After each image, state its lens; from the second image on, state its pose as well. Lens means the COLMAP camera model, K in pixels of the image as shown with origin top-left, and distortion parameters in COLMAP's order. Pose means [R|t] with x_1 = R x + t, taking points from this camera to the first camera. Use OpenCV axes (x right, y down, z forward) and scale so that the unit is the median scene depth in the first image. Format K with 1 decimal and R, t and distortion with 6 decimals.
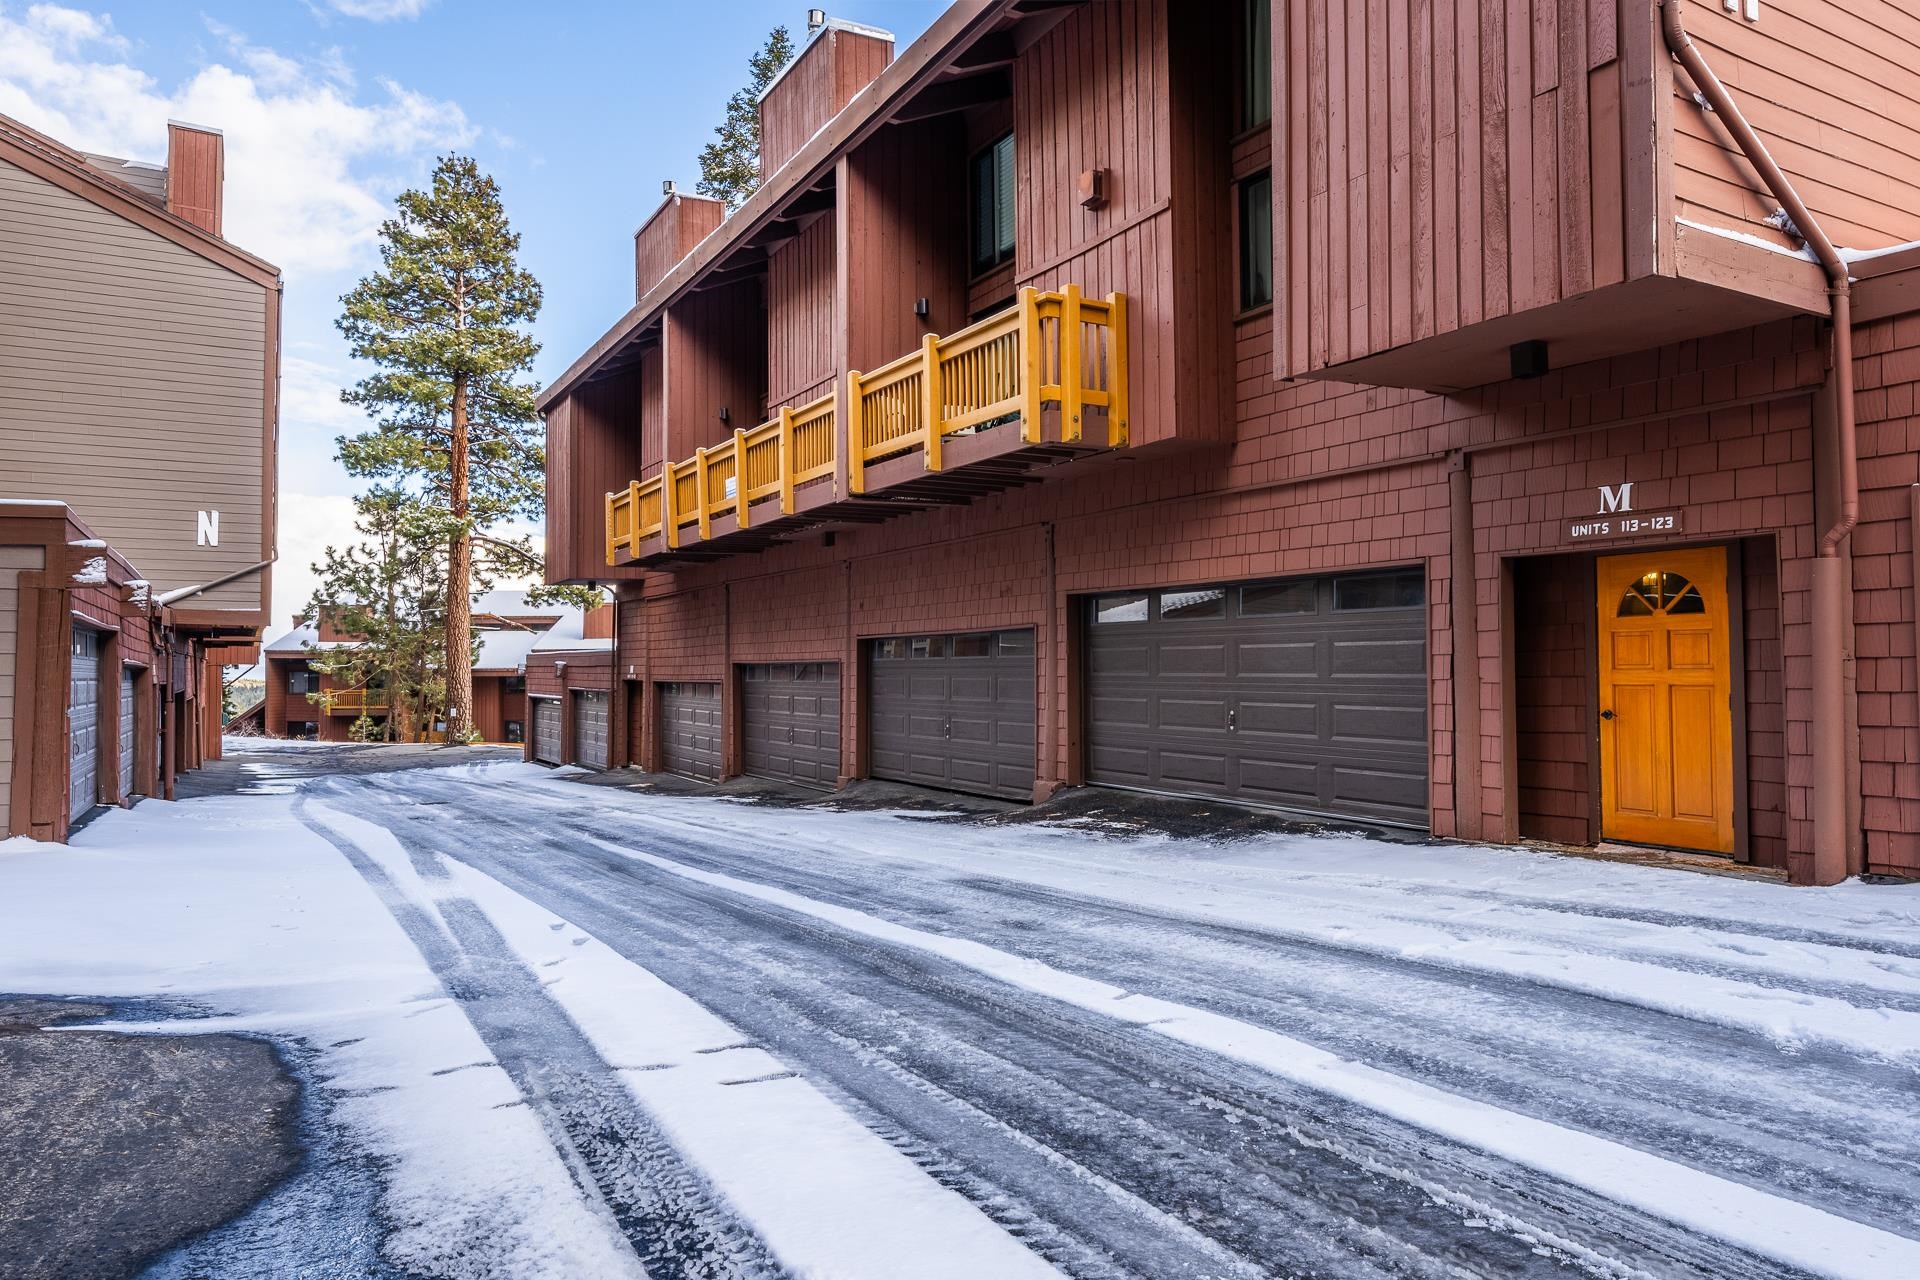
lens RADIAL K [[1285.9, 0, 959.2], [0, 1285.9, 640.5], [0, 0, 1]] dist [0.002460, 0.003117]
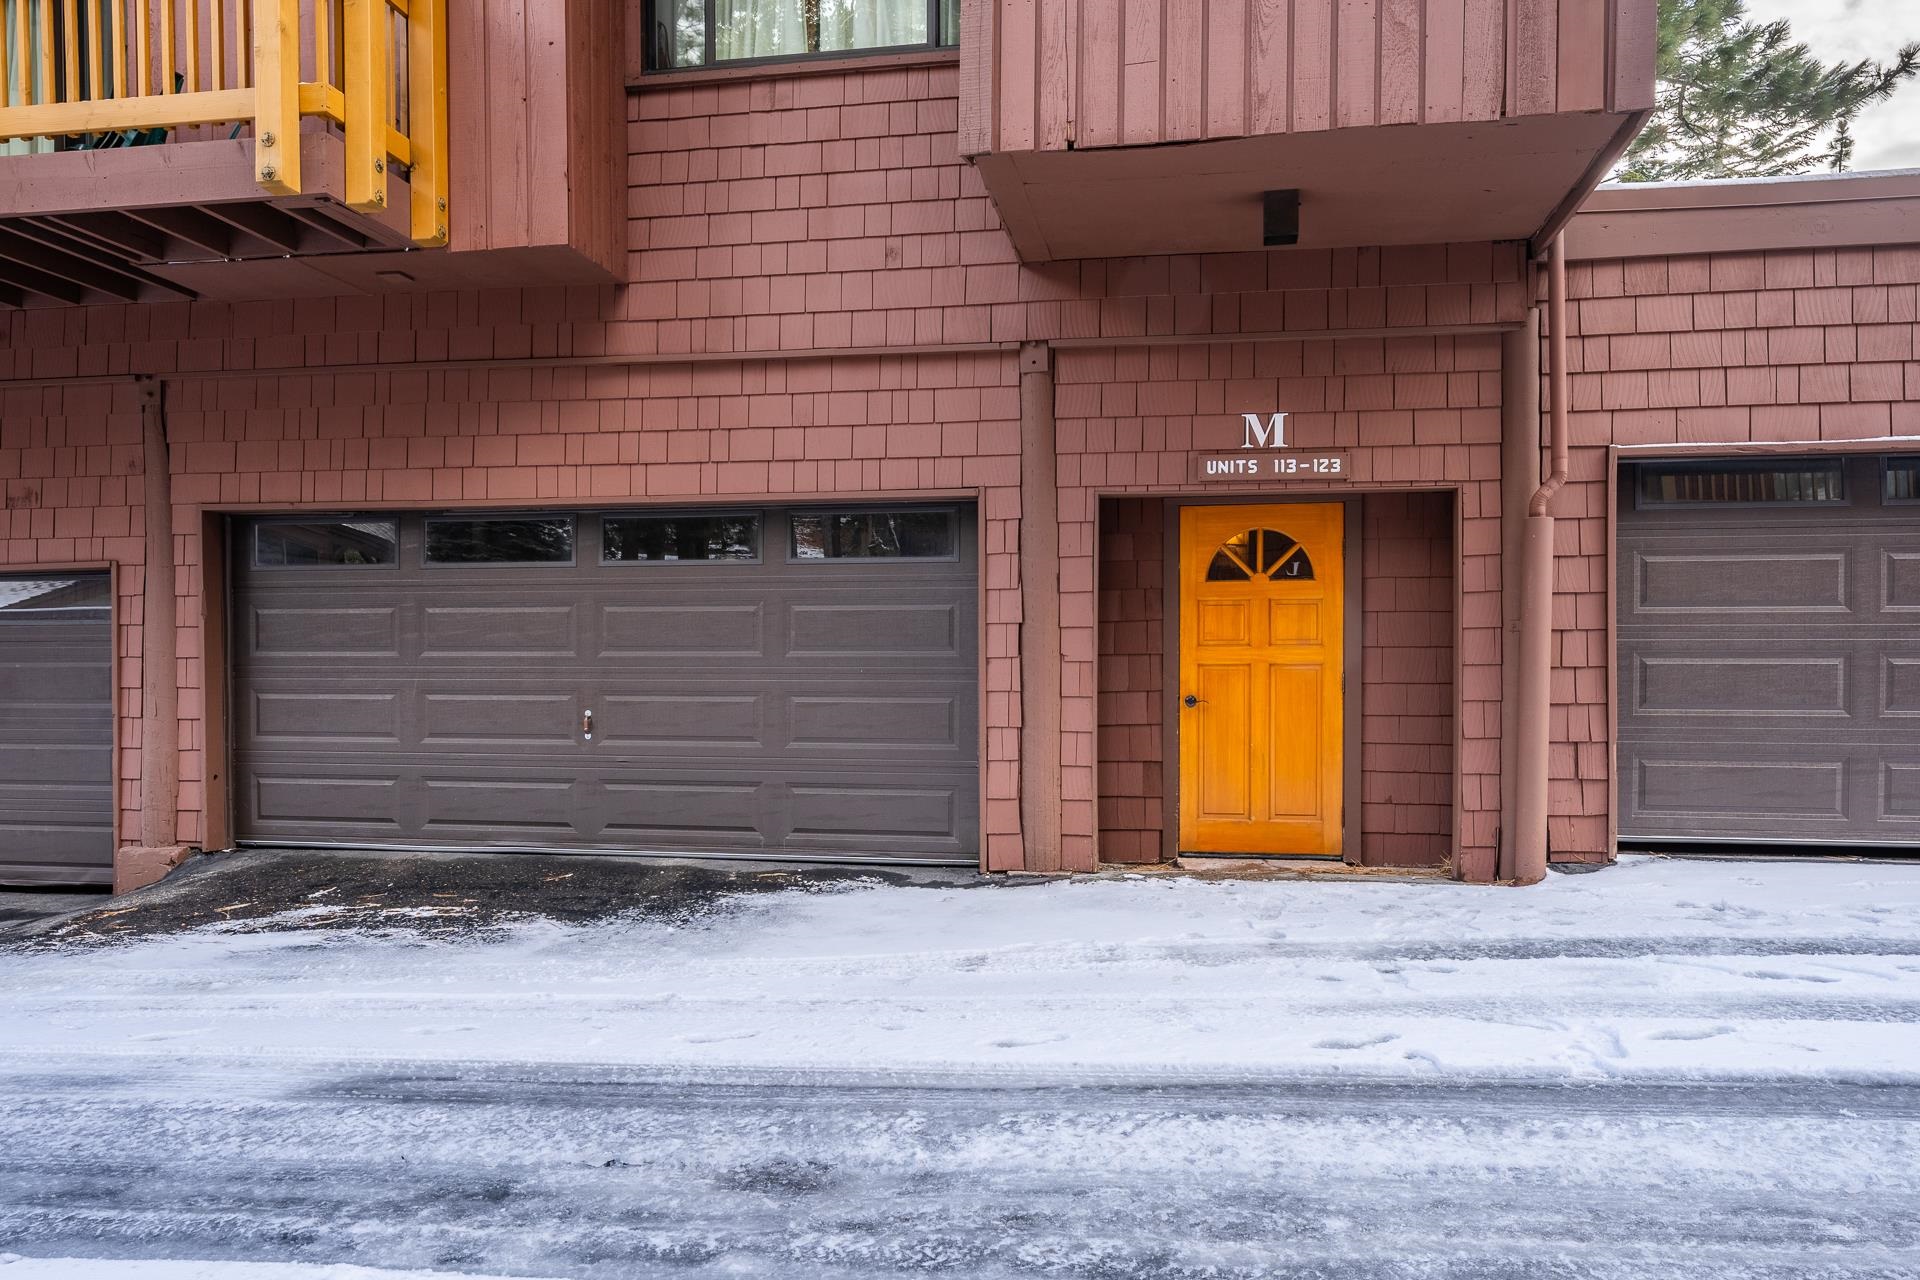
lens RADIAL K [[1285.9, 0, 962.4], [0, 1285.9, 701.2], [0, 0, 1]] dist [0.002460, 0.003117]
pose [[0.628307, -0.015653, 0.777808, -0.215547], [-0.019107, 0.999186, 0.035542, 0.030649], [-0.777731, -0.037192, 0.627496, 0.582669]]
